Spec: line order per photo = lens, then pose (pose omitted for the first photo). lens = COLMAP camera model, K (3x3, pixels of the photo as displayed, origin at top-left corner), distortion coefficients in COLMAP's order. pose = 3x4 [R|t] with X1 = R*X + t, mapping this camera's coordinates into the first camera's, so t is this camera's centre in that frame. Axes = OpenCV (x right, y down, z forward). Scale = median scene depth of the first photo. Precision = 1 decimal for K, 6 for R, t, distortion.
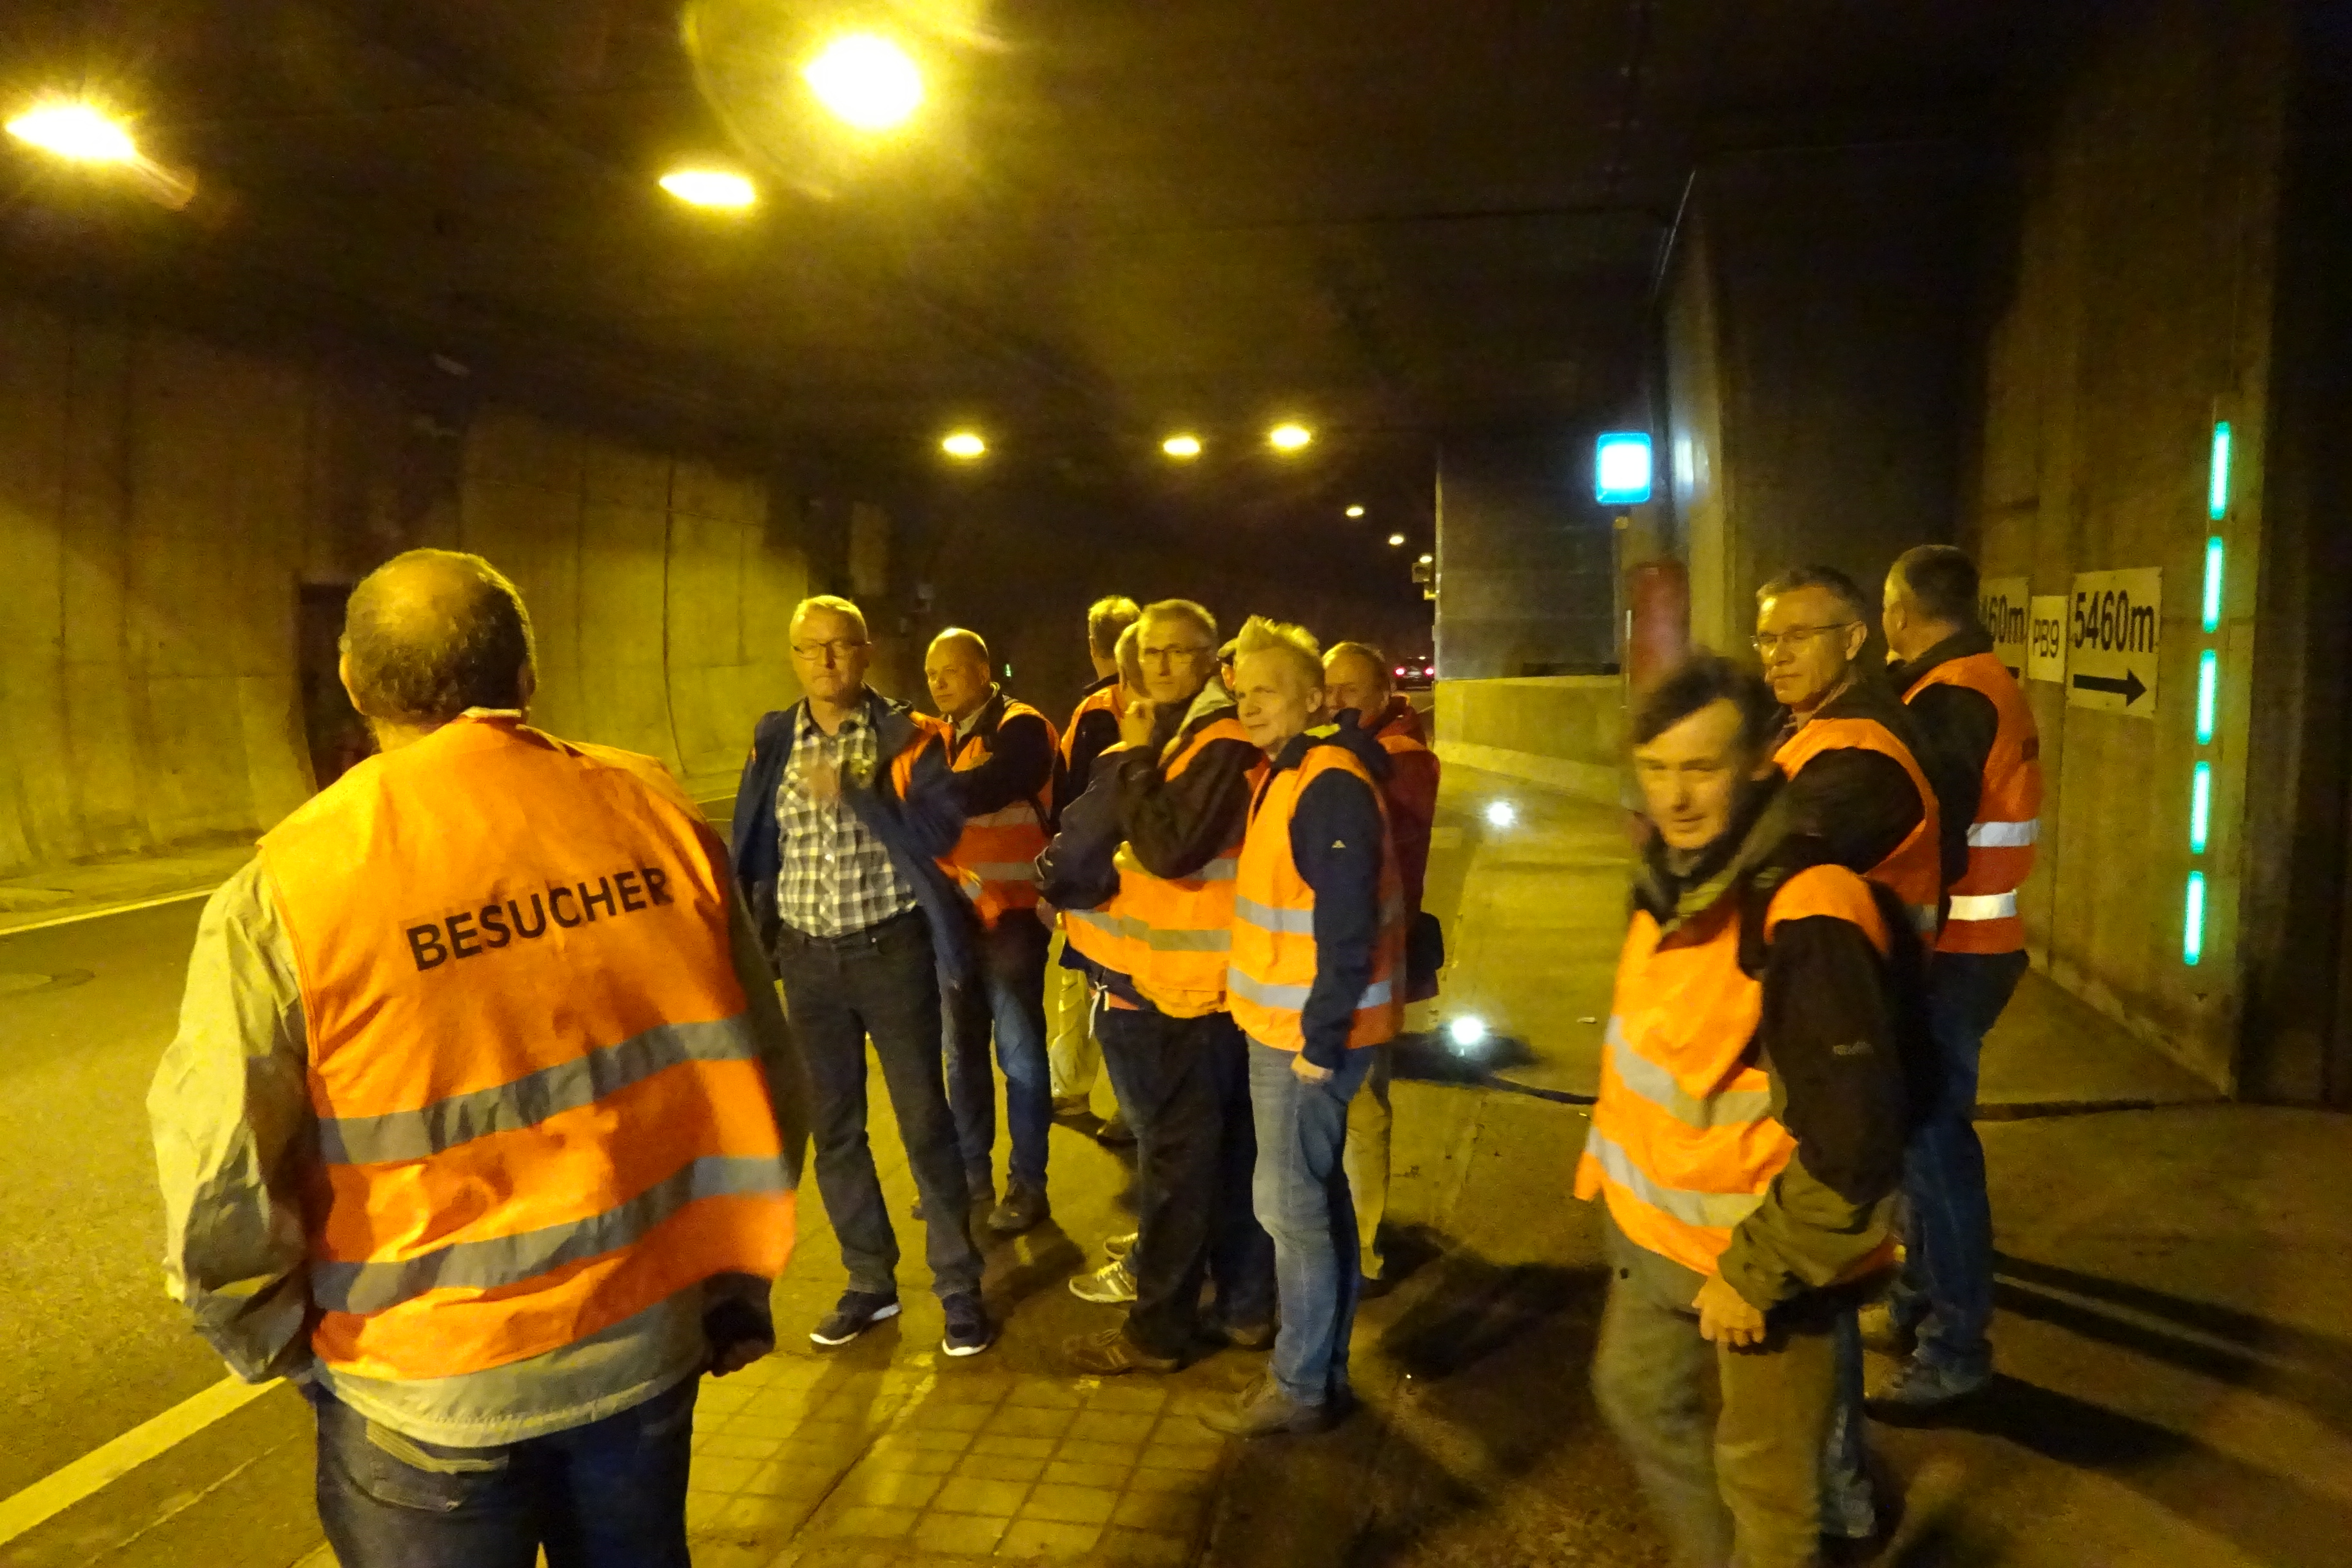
lens RADIAL K [[1758.6, 0, 1158.8], [0, 1758.6, 778.1], [0, 0, 1]] dist [0.009907, -0.020227]
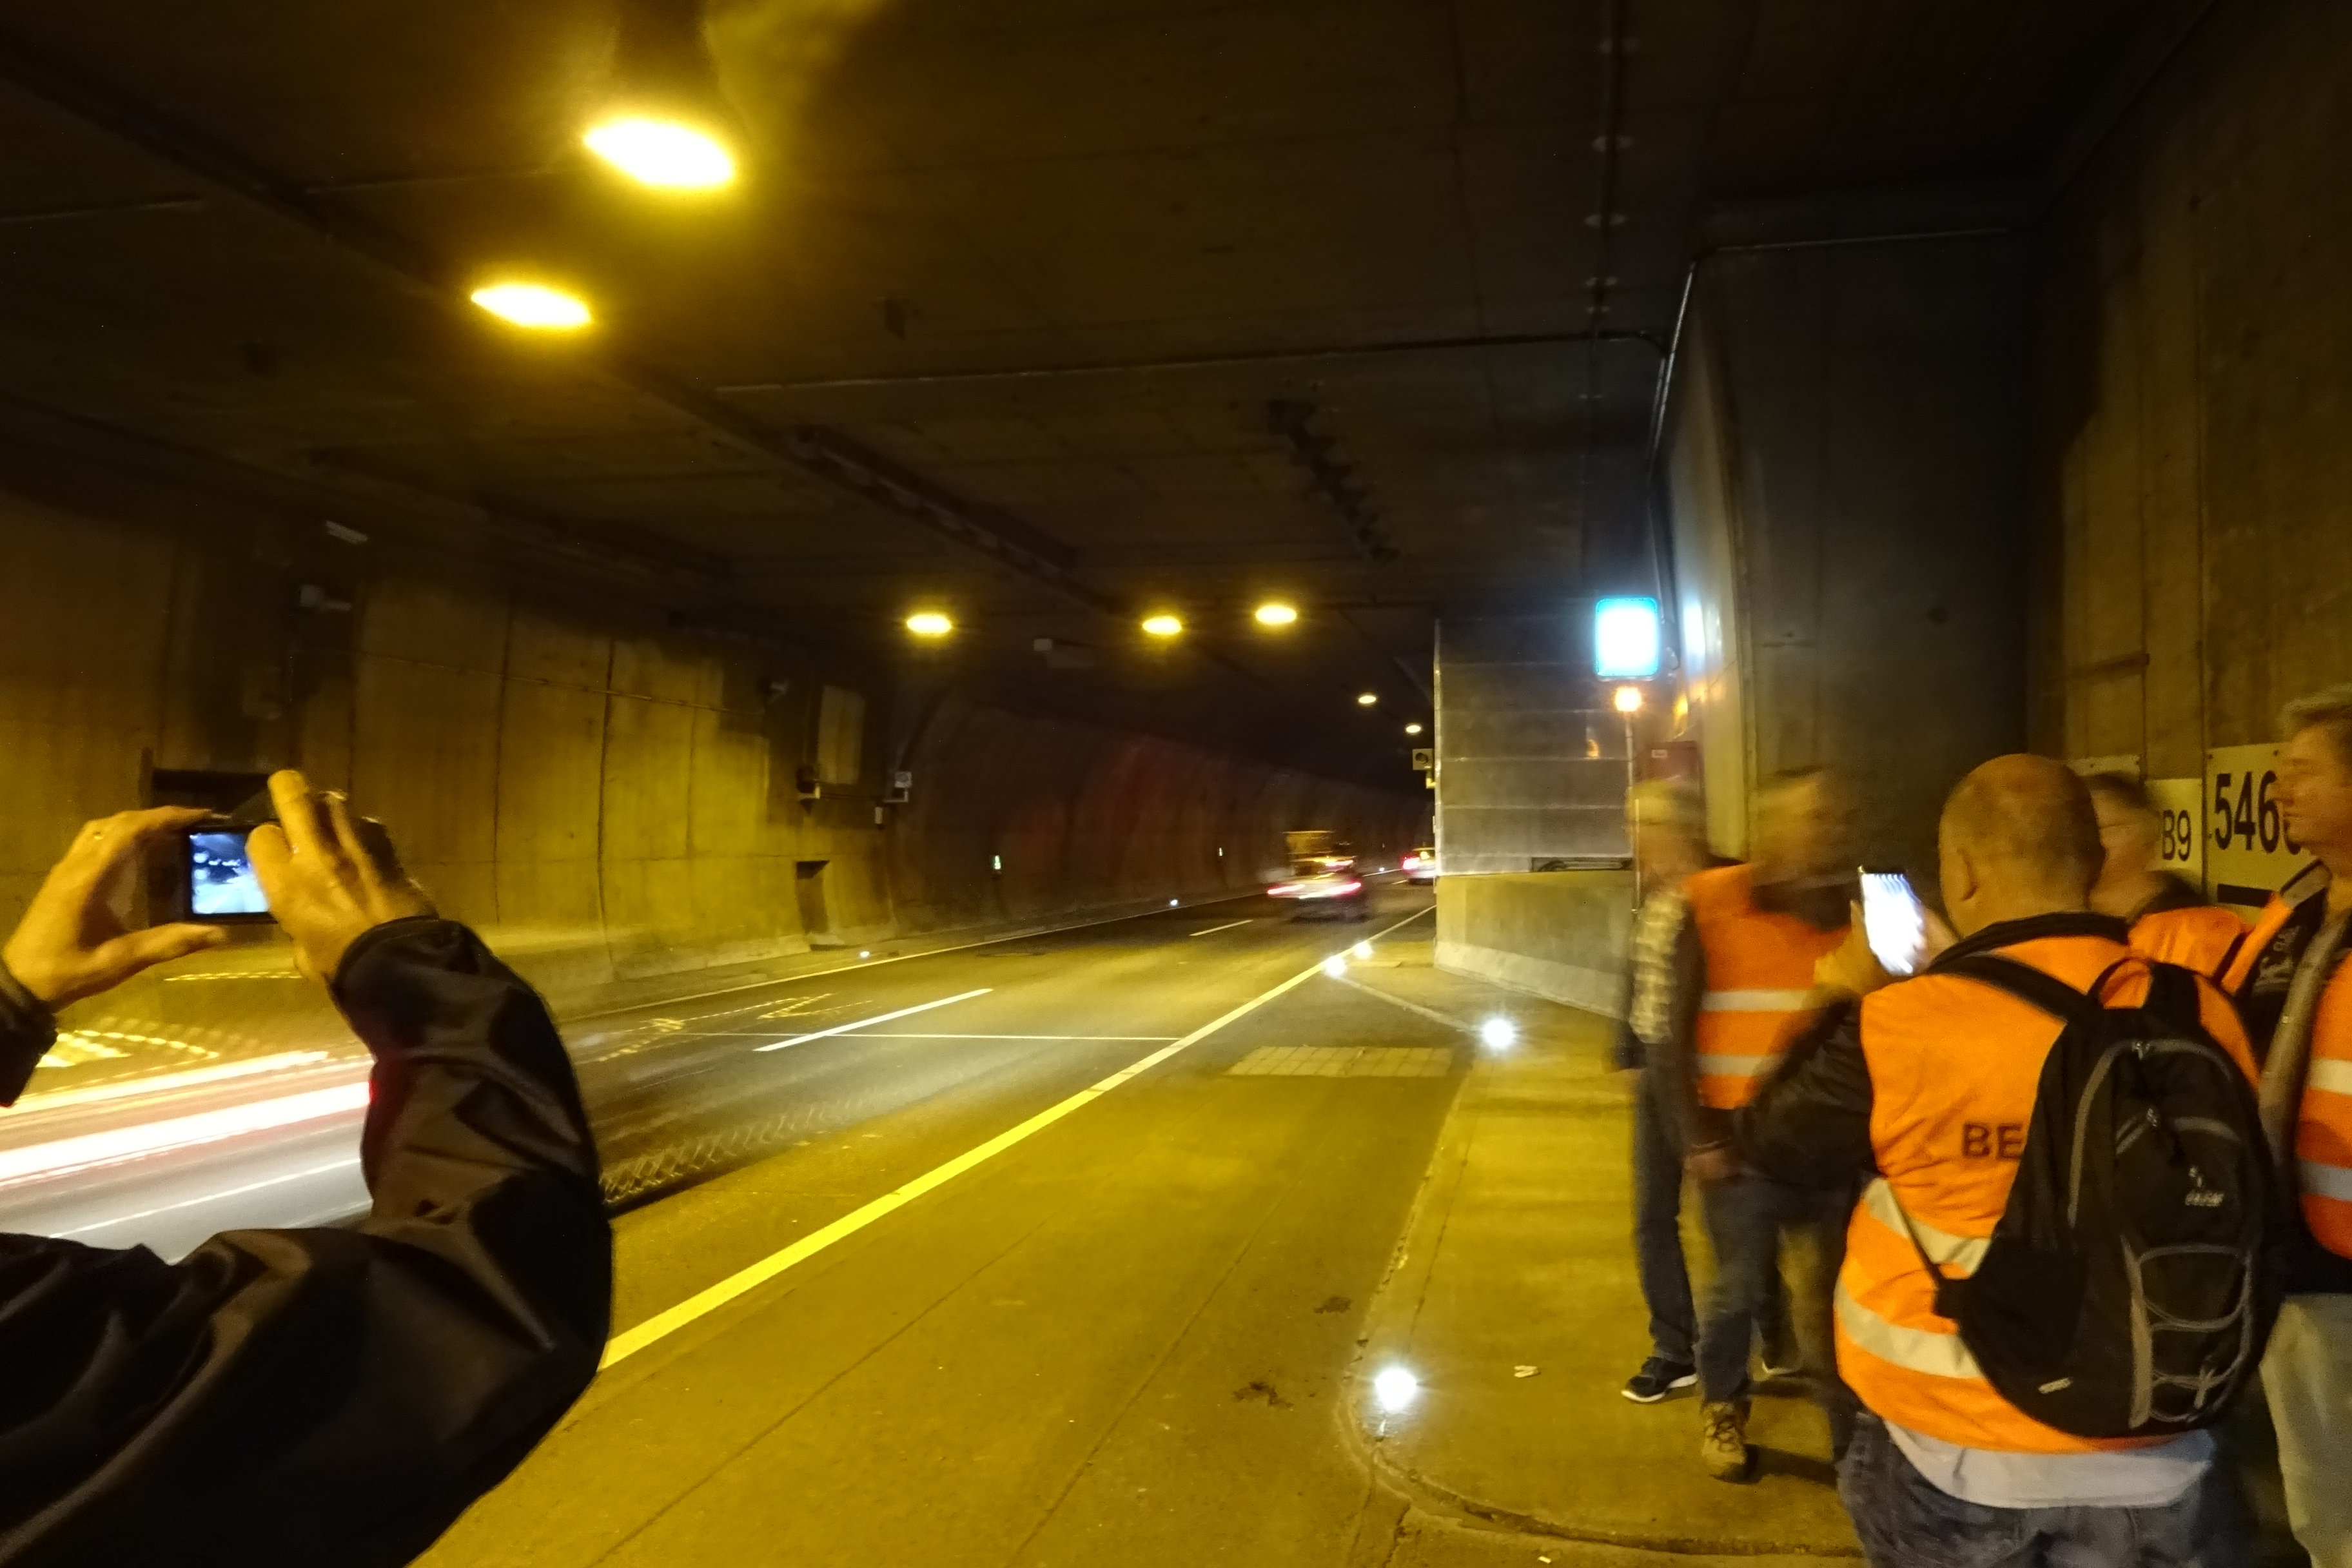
lens RADIAL K [[1758.6, 0, 1192.1], [0, 1758.6, 779.8], [0, 0, 1]] dist [0.009907, -0.020227]
pose [[0.999998, -0.000188, 0.002198, 0.043282], [0.000421, 0.994298, -0.106633, -0.011718], [-0.002166, 0.106634, 0.994296, 0.129001]]
